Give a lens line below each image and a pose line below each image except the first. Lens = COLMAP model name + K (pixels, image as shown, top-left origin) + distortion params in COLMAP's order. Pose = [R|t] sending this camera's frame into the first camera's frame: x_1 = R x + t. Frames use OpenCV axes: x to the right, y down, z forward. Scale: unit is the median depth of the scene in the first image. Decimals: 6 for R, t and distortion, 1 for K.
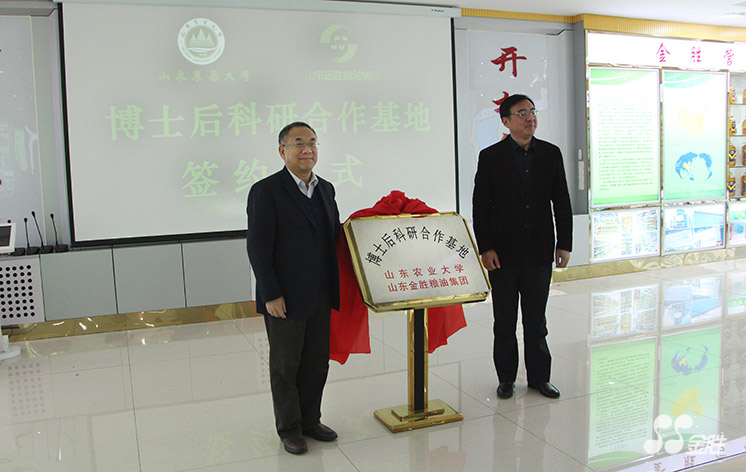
lens RADIAL K [[666.2, 0, 373.0], [0, 666.2, 236.0], [0, 0, 1]] dist [-0.214540, 0.158090]
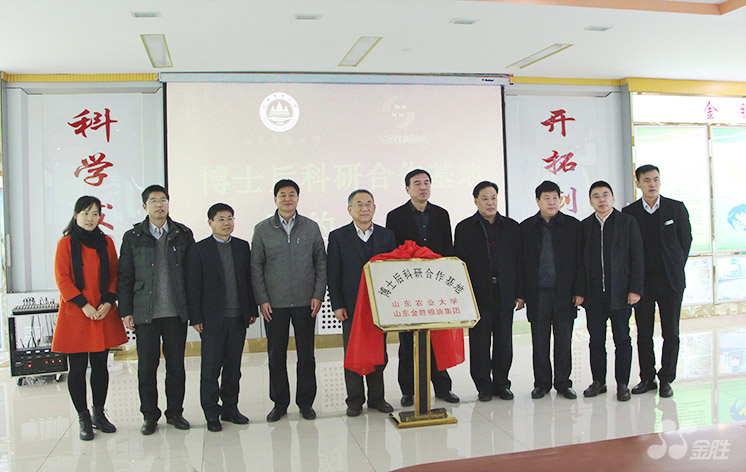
lens RADIAL K [[666.2, 0, 373.0], [0, 666.2, 236.0], [0, 0, 1]] dist [-0.214540, 0.158090]
pose [[0.989099, 0.008197, -0.147024, 0.075558], [-0.019011, 0.997202, -0.072300, 0.008769], [0.146019, 0.074307, 0.986487, -0.135771]]
